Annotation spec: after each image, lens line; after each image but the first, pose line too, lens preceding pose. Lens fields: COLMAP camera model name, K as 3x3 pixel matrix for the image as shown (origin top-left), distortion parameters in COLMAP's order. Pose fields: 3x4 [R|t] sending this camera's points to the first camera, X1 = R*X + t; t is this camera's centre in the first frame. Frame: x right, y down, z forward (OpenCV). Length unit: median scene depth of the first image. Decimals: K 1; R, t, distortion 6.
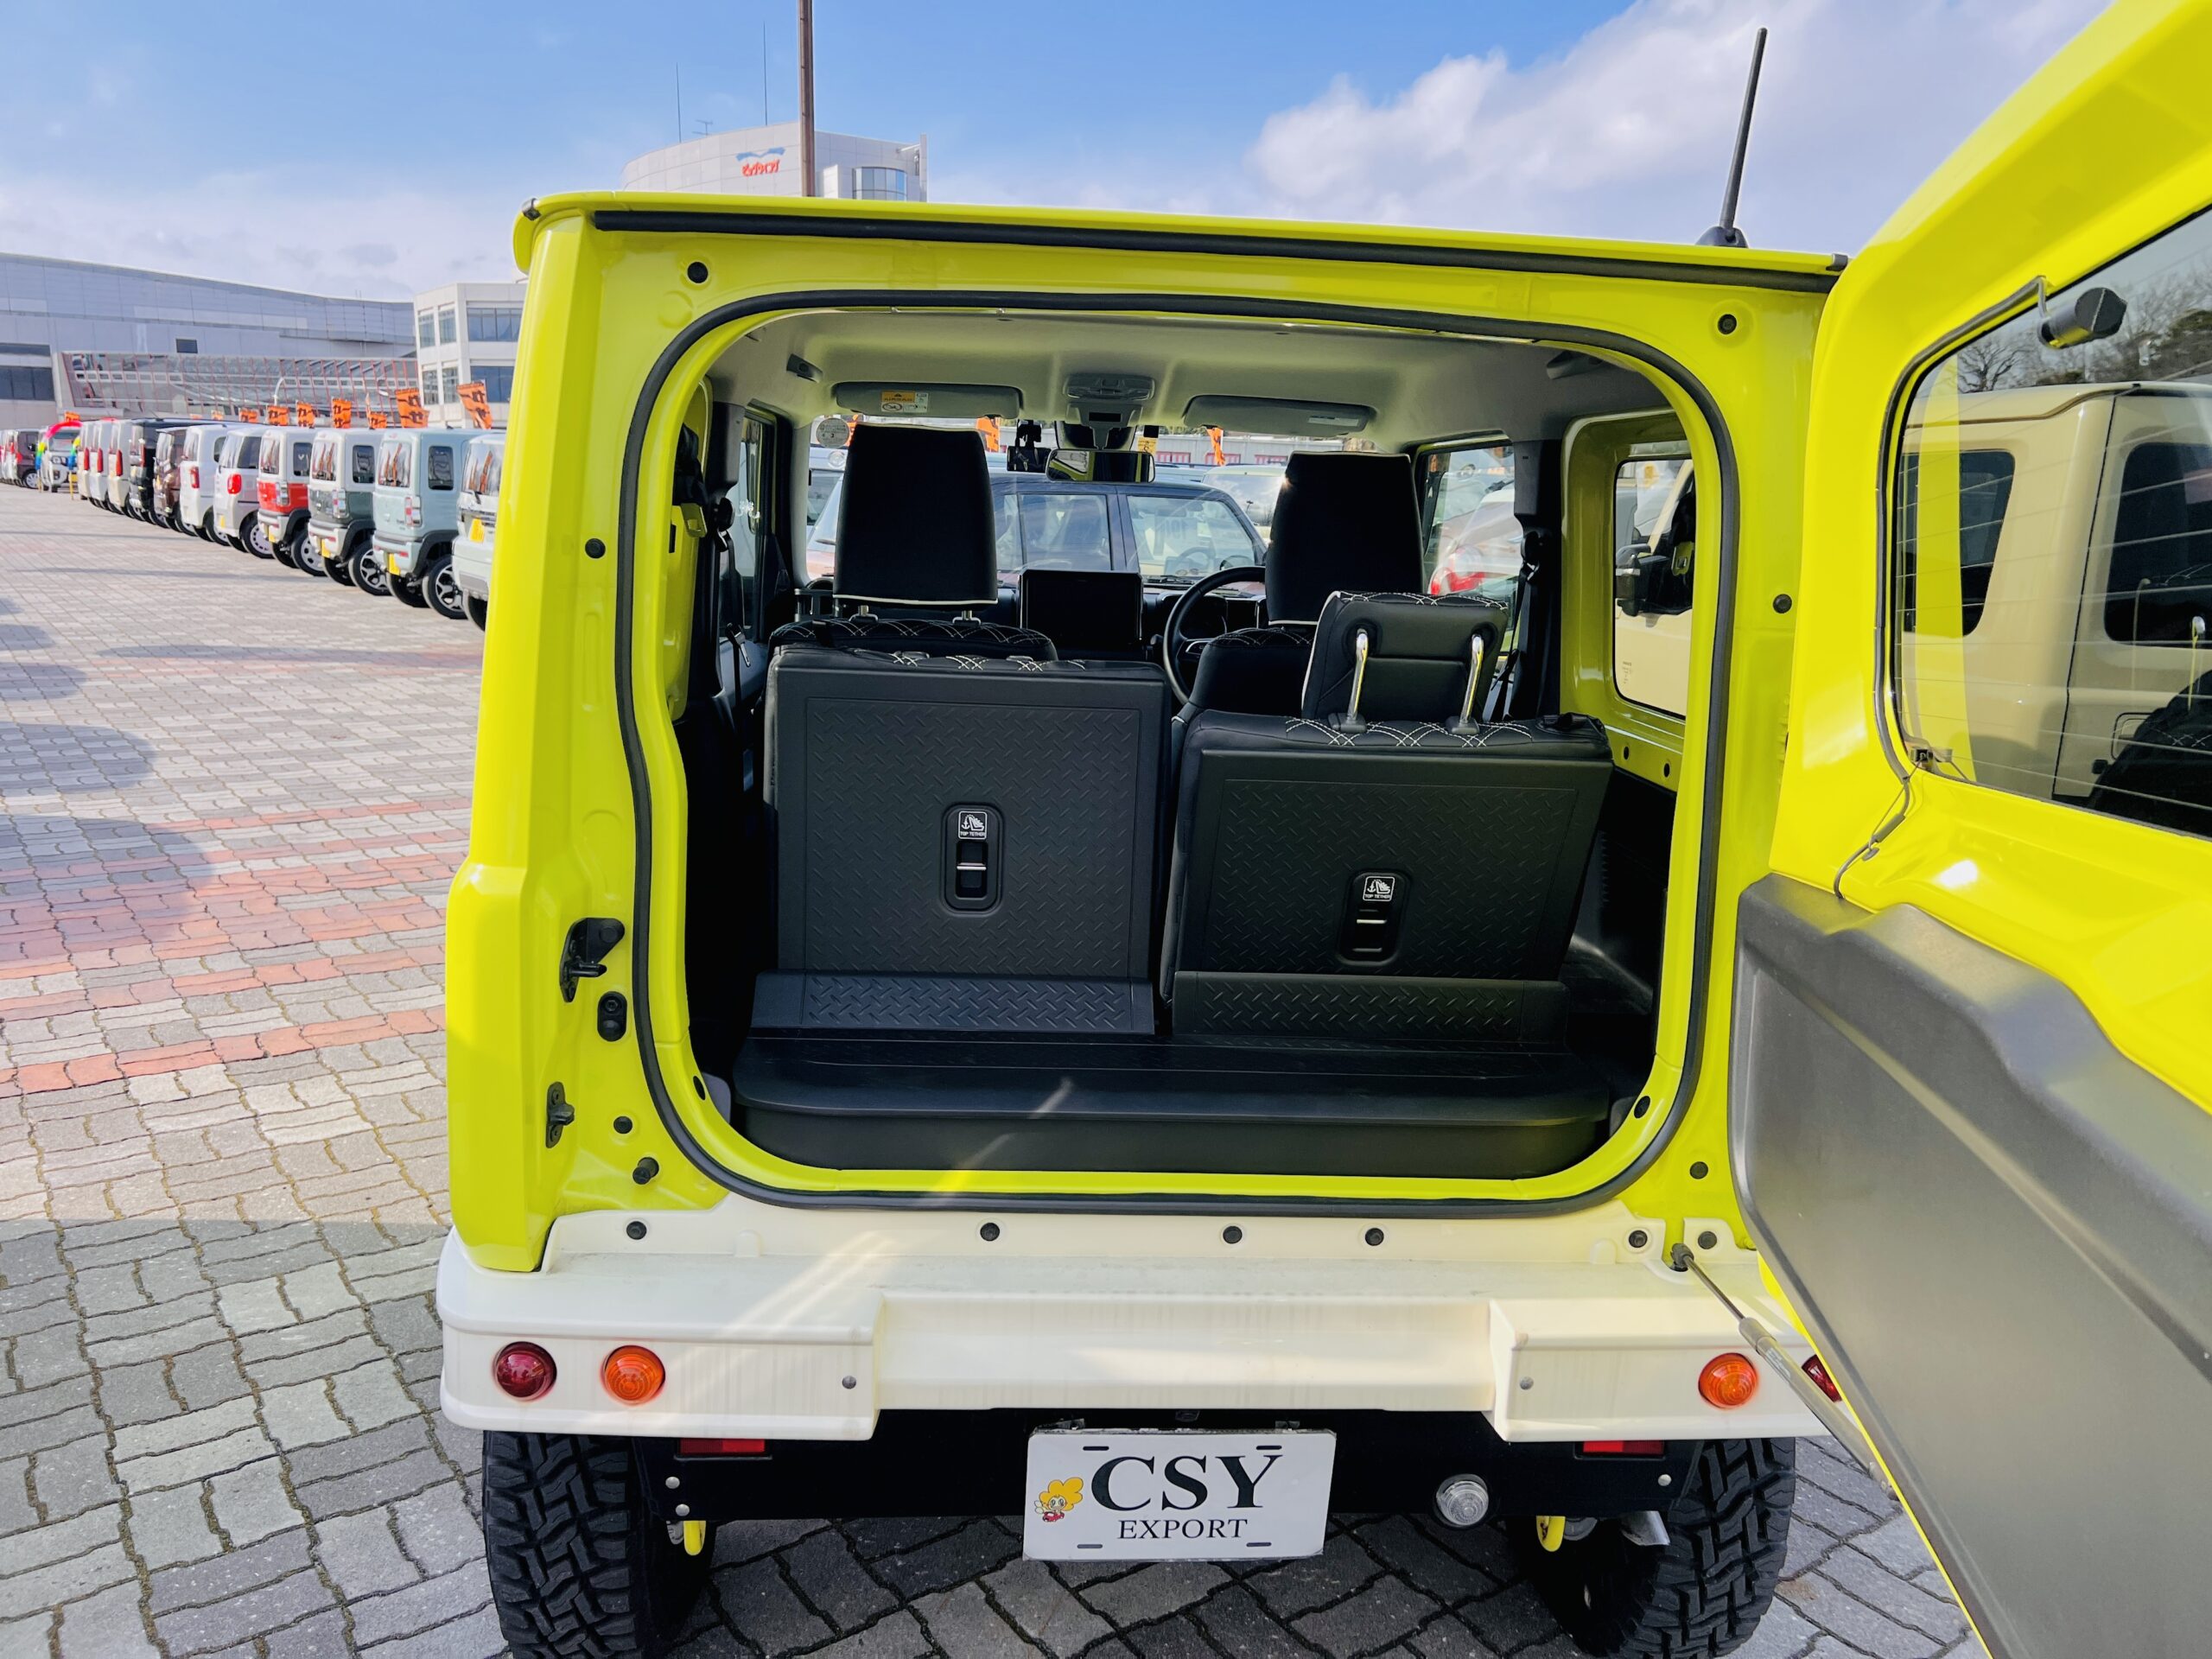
lens RADIAL K [[1639.9, 0, 1099.7], [0, 1639.9, 840.8], [0, 0, 1]] dist [0.085885, -0.104052]
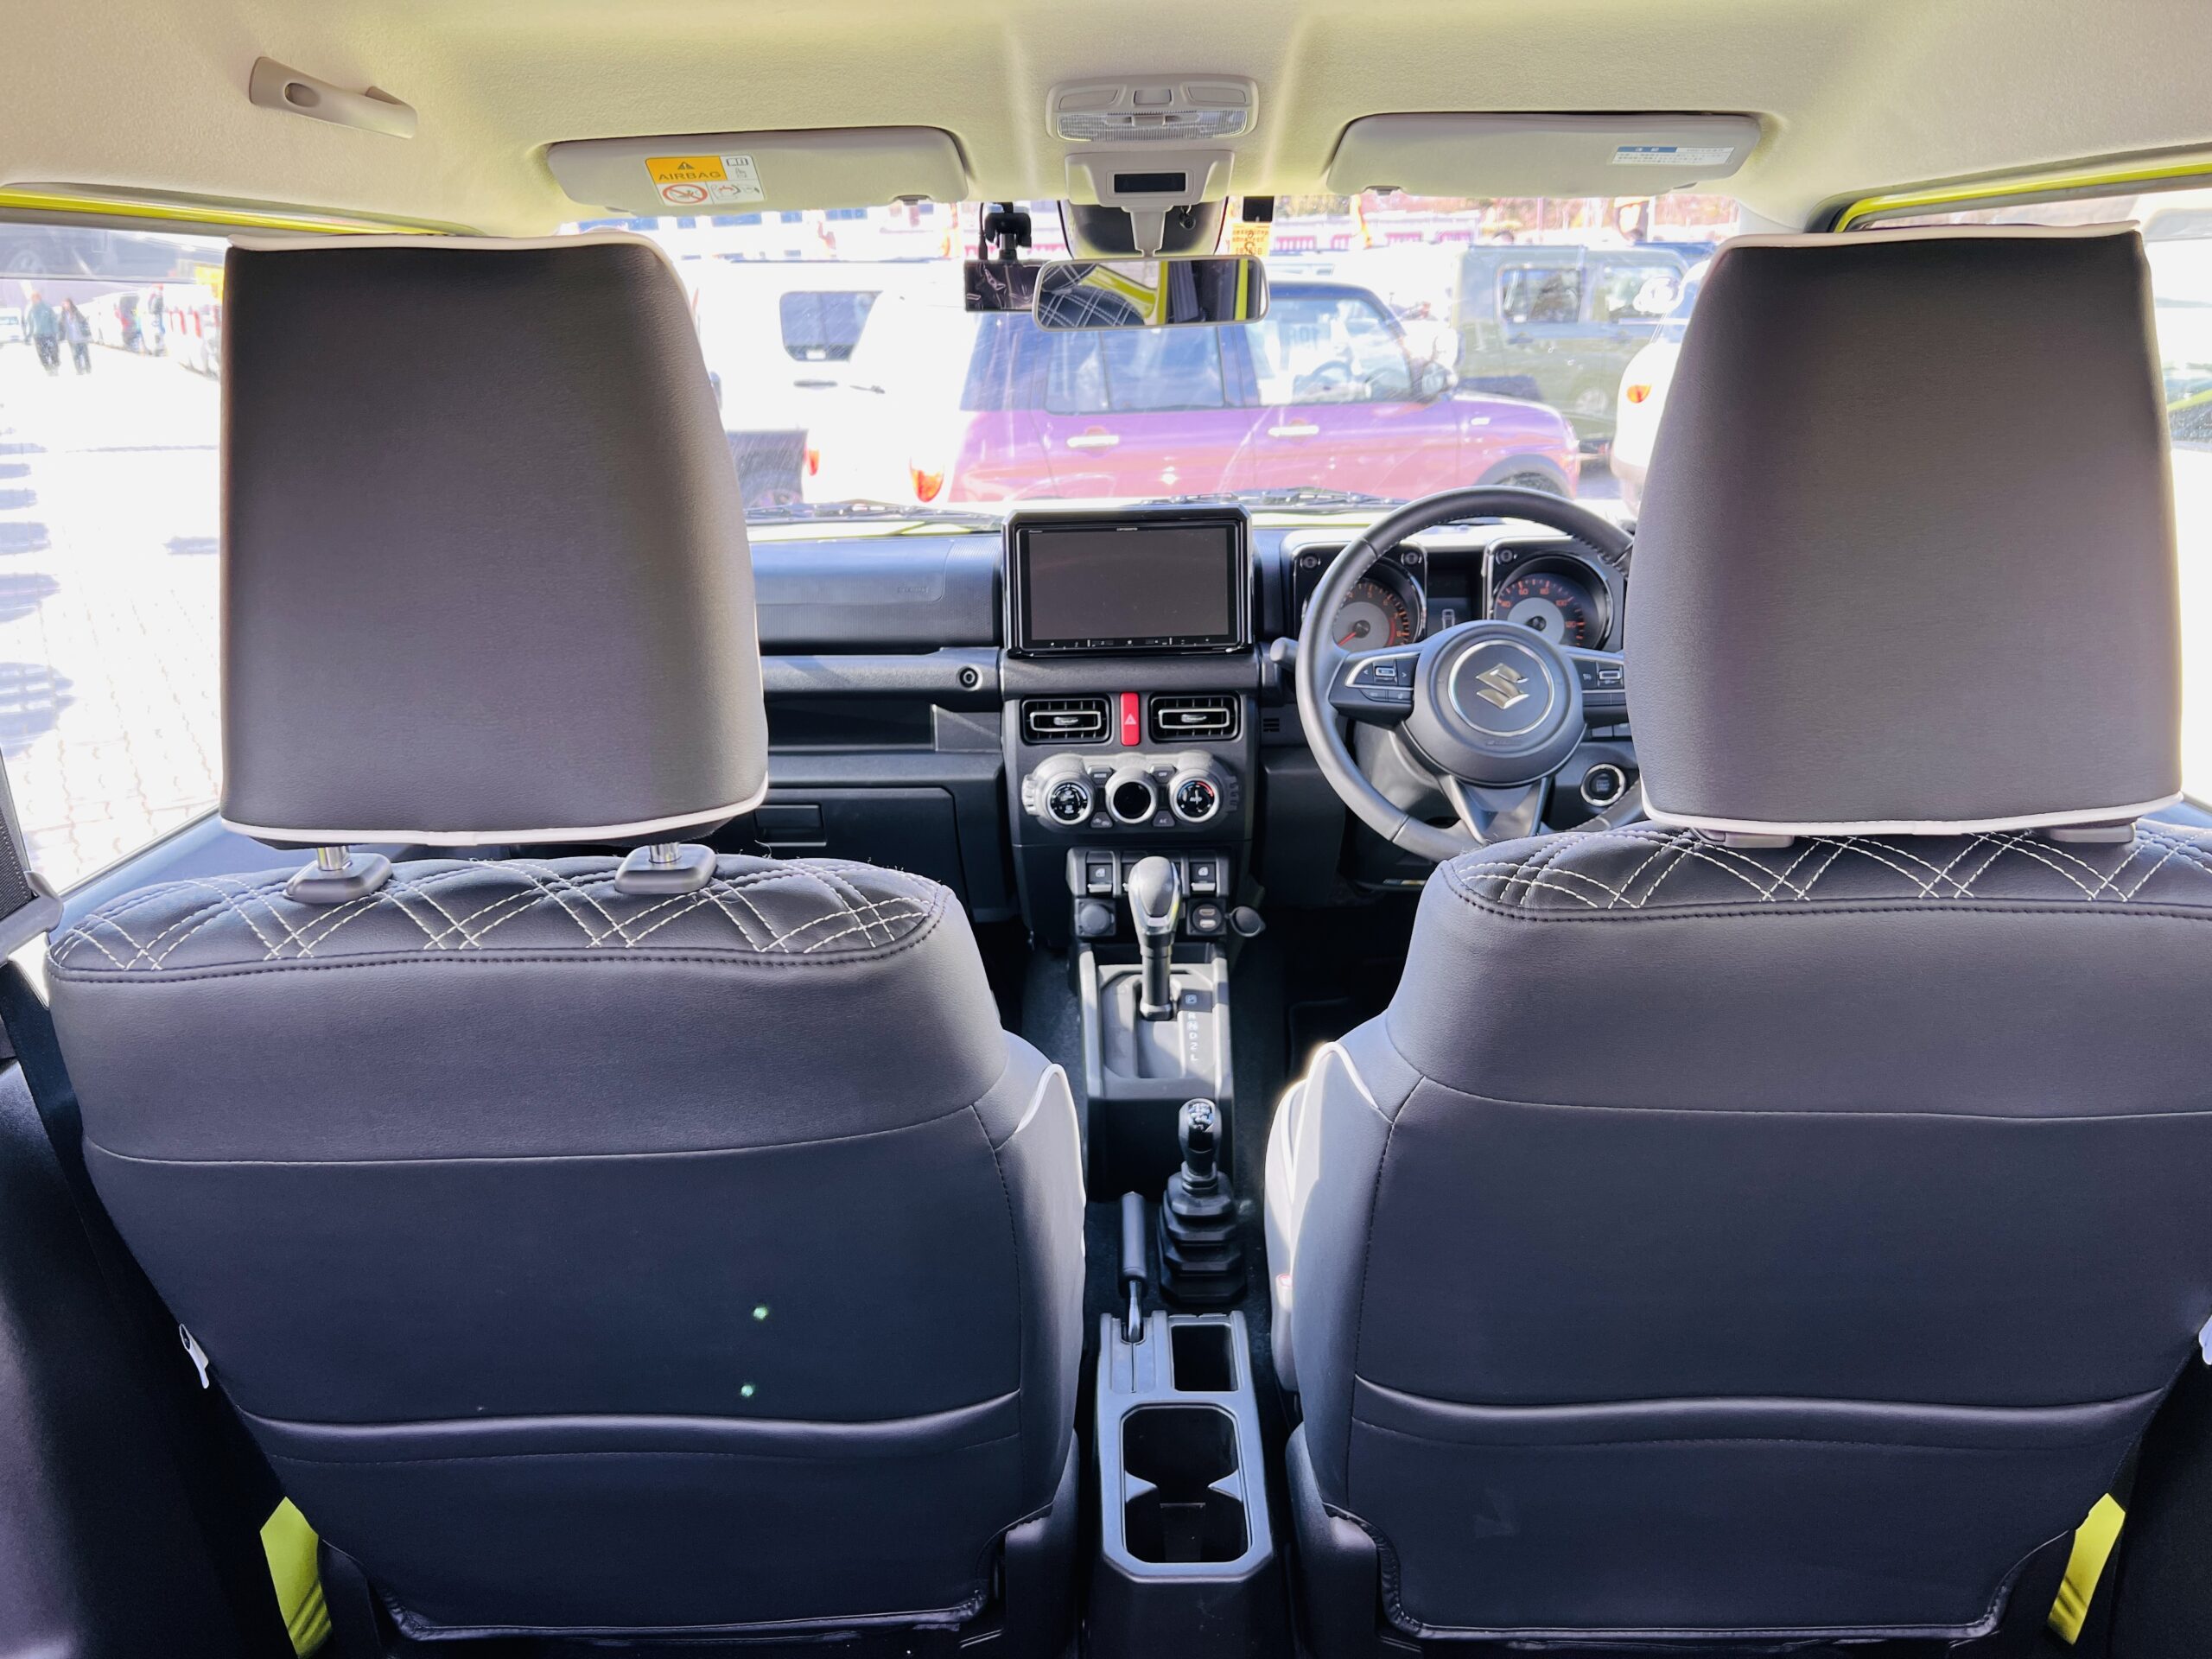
lens RADIAL K [[1653.3, 0, 1094.5], [0, 1653.3, 843.5], [0, 0, 1]] dist [0.063578, -0.083887]
pose [[0.995495, -0.036193, -0.087637, 0.037861], [0.045844, 0.992791, 0.110741, -0.229984], [0.082997, -0.114260, 0.989978, 0.940181]]
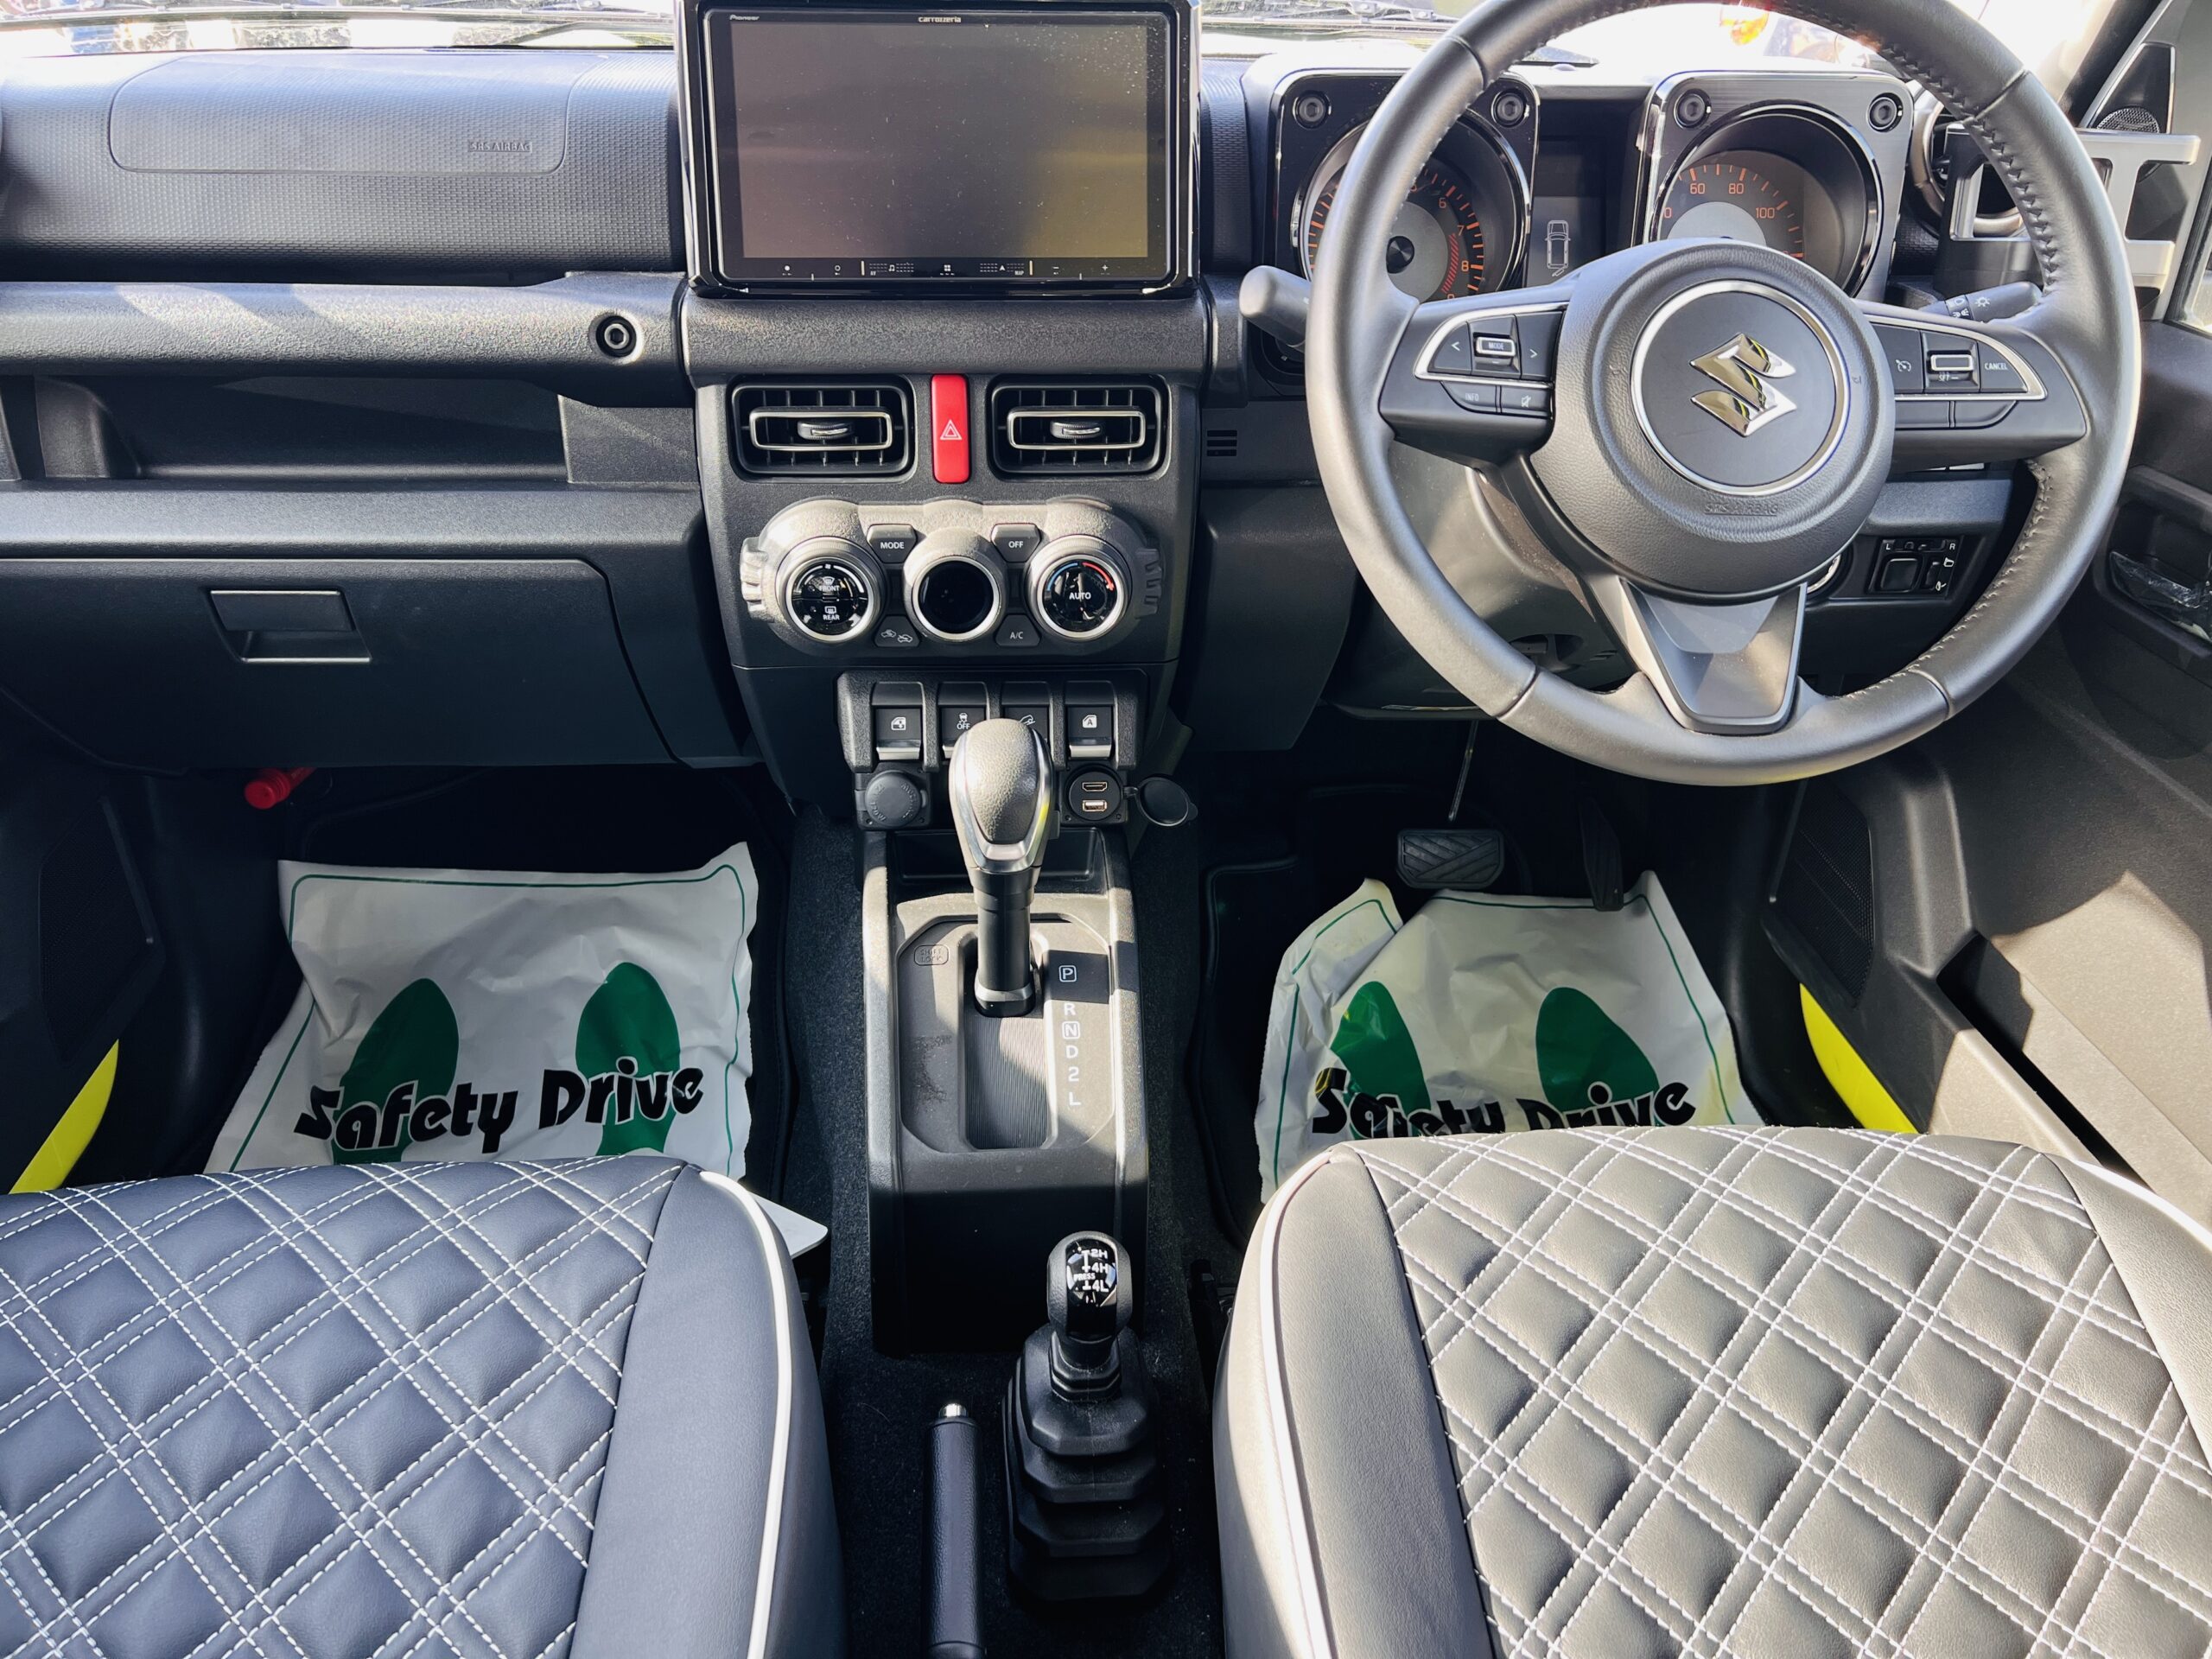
lens RADIAL K [[1650.1, 0, 1099.6], [0, 1650.1, 835.0], [0, 0, 1]] dist [0.060833, -0.075474]
pose [[0.999648, -0.026463, 0.001729, 0.016293], [0.024770, 0.954993, 0.295591, -0.223488], [-0.009473, -0.295444, 0.955313, 1.407260]]
